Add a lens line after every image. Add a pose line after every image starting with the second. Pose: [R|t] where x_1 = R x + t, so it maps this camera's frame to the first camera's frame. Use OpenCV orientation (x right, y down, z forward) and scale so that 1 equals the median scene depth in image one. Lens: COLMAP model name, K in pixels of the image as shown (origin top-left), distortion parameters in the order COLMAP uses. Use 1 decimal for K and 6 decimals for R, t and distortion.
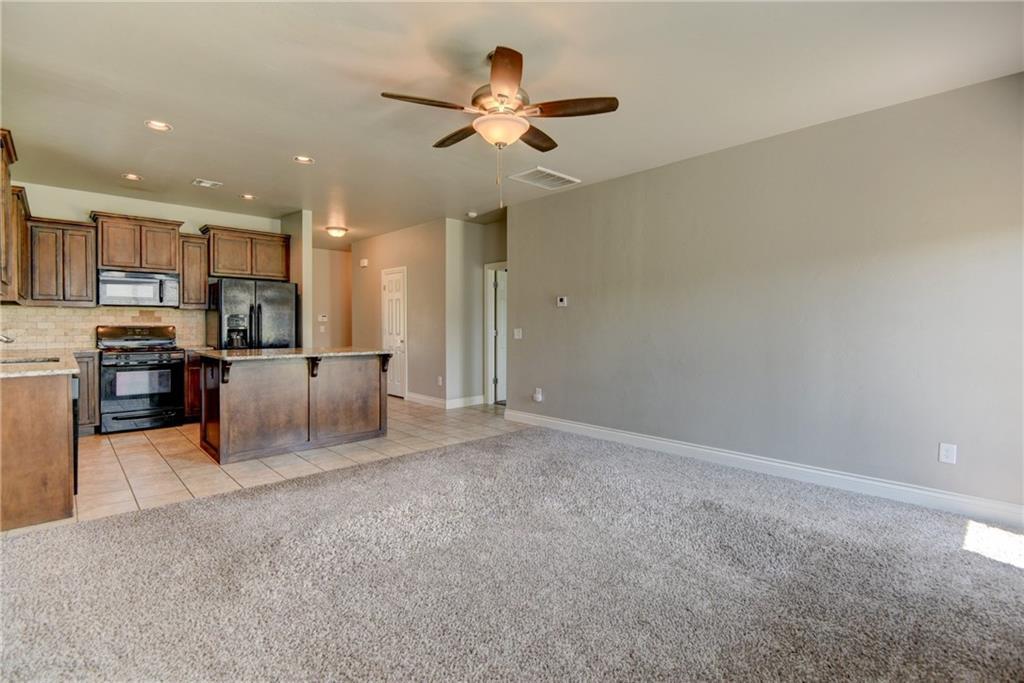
lens RADIAL K [[474.2, 0, 512.0], [0, 474.2, 330.6], [0, 0, 1]] dist [0.010461, -0.009070]
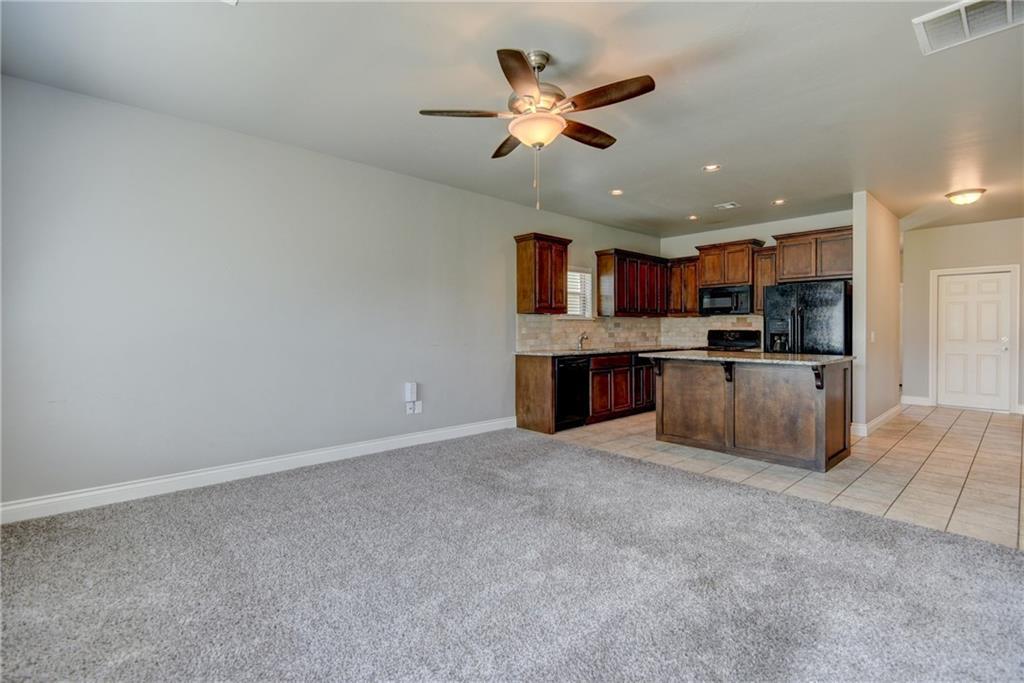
lens RADIAL K [[474.2, 0, 519.7], [0, 474.2, 333.4], [0, 0, 1]] dist [0.010461, -0.009070]
pose [[-0.009226, 0.005789, -0.999941, 0.459859], [-0.010387, 0.999929, 0.005885, -0.002903], [0.999903, 0.010441, -0.009165, 0.462751]]
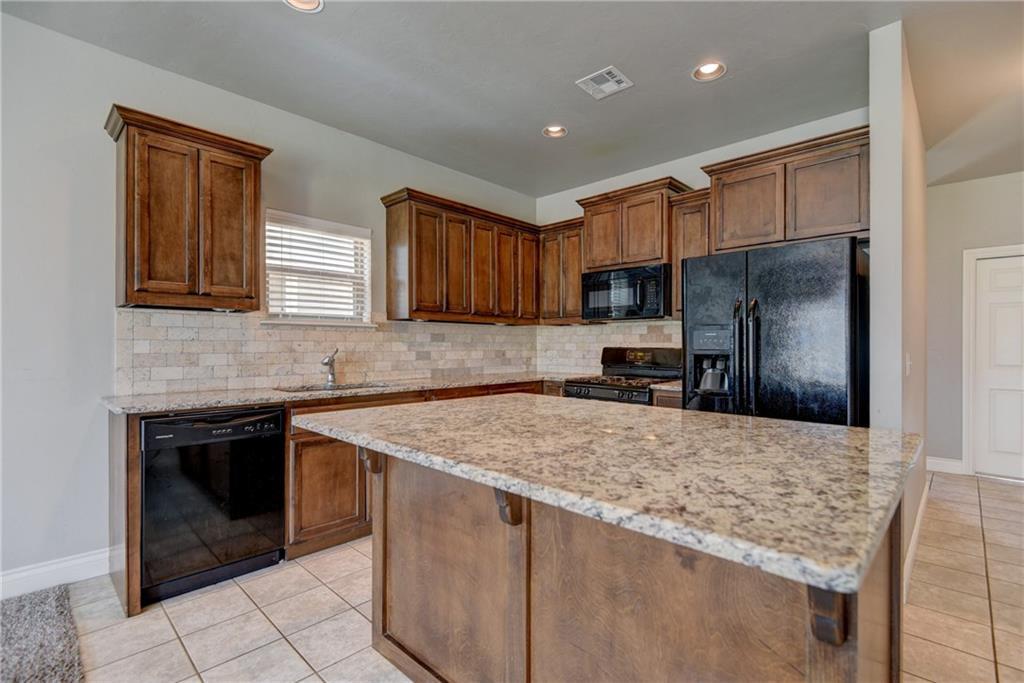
lens RADIAL K [[474.2, 0, 521.7], [0, 474.2, 340.6], [0, 0, 1]] dist [0.010461, -0.009070]
pose [[0.056344, -0.011899, -0.998340, -0.100670], [-0.015426, 0.999799, -0.012787, -0.009081], [0.998292, 0.016121, 0.056149, 0.795478]]
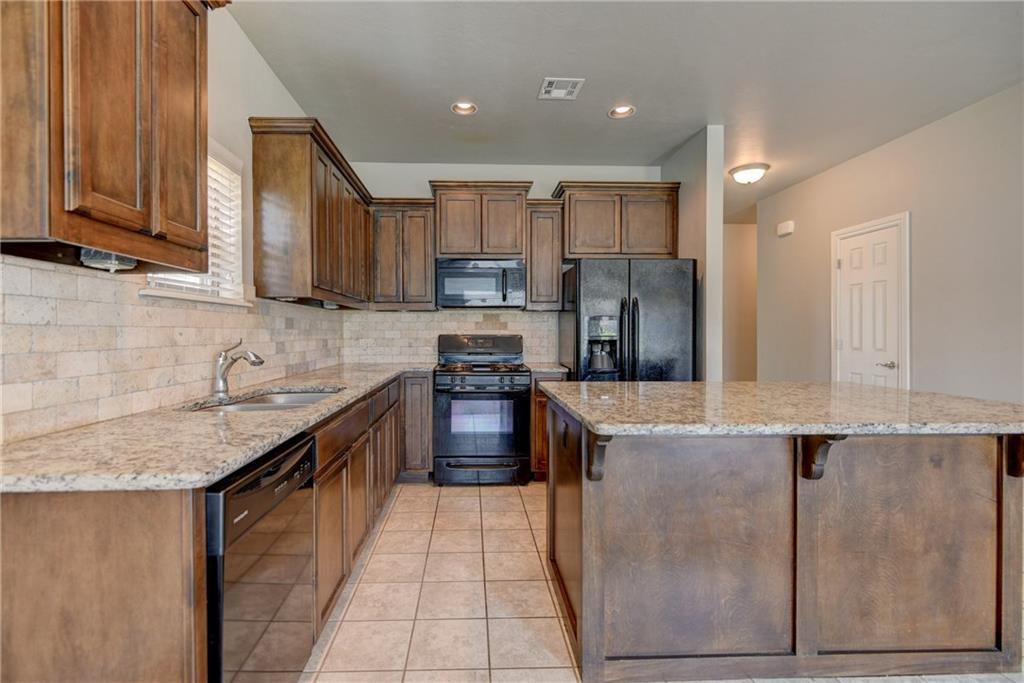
lens RADIAL K [[474.2, 0, 489.2], [0, 474.2, 335.8], [0, 0, 1]] dist [0.010461, -0.009070]
pose [[0.747939, 0.000978, -0.663766, -0.290800], [-0.004837, 0.999980, -0.003978, -0.005471], [0.663749, 0.006186, 0.747930, 0.462317]]
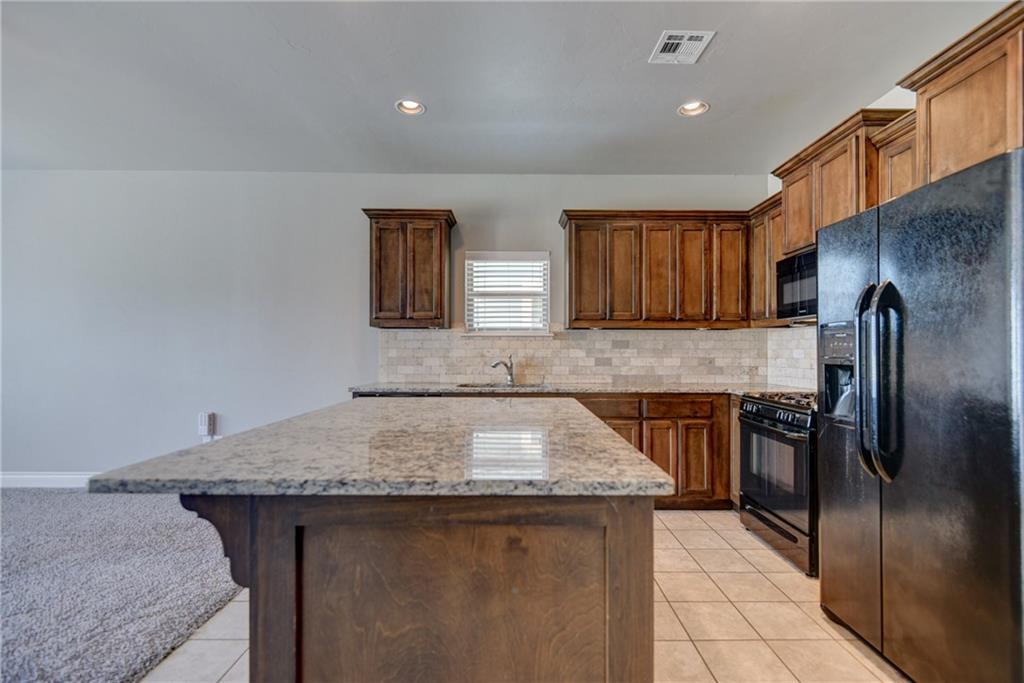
lens RADIAL K [[474.2, 0, 510.2], [0, 474.2, 349.2], [0, 0, 1]] dist [0.010461, -0.009070]
pose [[-0.687746, -0.007654, -0.725911, -0.171576], [-0.012572, 0.999920, 0.001367, -0.012136], [0.725843, 0.010066, -0.687787, 1.084611]]
